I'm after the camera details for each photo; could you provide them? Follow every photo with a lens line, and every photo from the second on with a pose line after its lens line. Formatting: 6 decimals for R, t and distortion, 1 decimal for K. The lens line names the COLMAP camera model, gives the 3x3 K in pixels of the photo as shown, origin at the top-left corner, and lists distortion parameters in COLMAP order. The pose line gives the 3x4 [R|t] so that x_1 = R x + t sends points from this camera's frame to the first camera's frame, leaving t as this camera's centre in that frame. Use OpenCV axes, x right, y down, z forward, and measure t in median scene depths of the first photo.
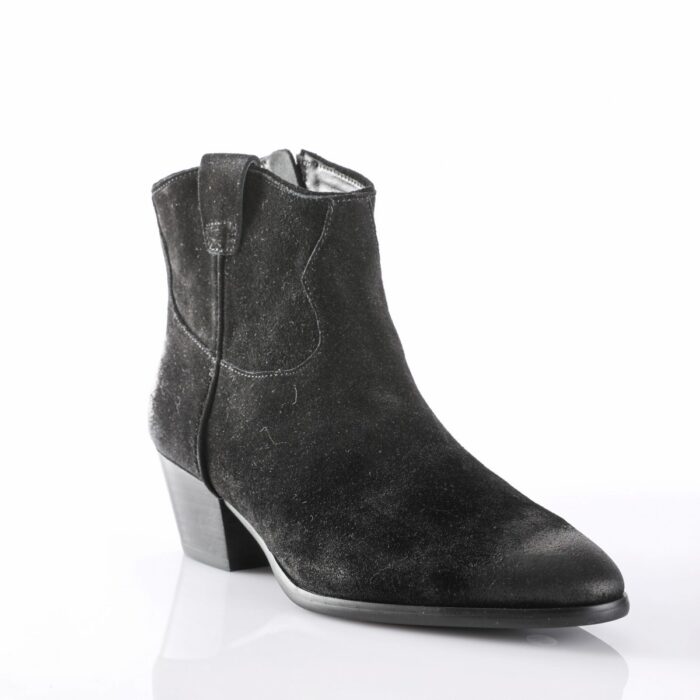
lens RADIAL K [[1462.3, 0, 350.0], [0, 1462.3, 350.0], [0, 0, 1]] dist [-0.062683, -0.049010]
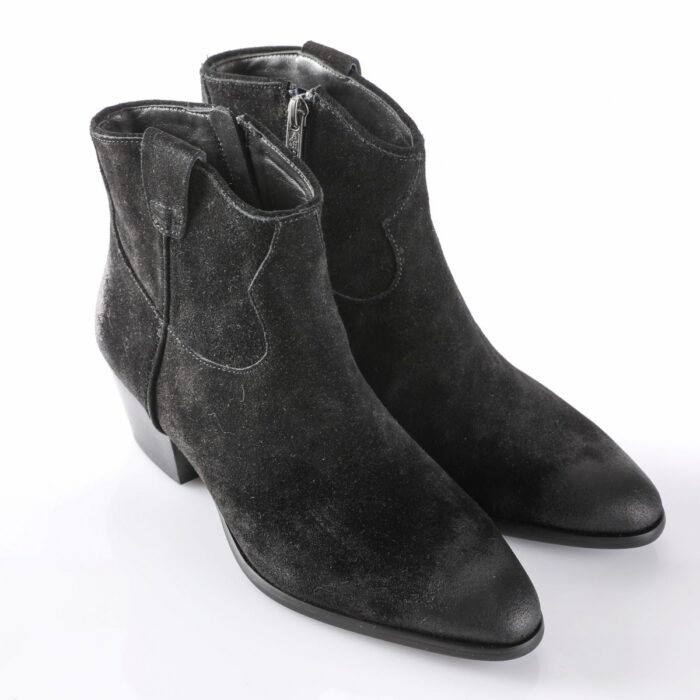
lens RADIAL K [[1462.3, 0, 350.0], [0, 1462.3, 350.0], [0, 0, 1]] dist [-0.062683, -0.049010]
pose [[0.998444, 0.001790, 0.055742, -0.019219], [-0.022240, 0.929356, 0.368515, -0.387646], [-0.051144, -0.369182, 0.927949, 0.035065]]
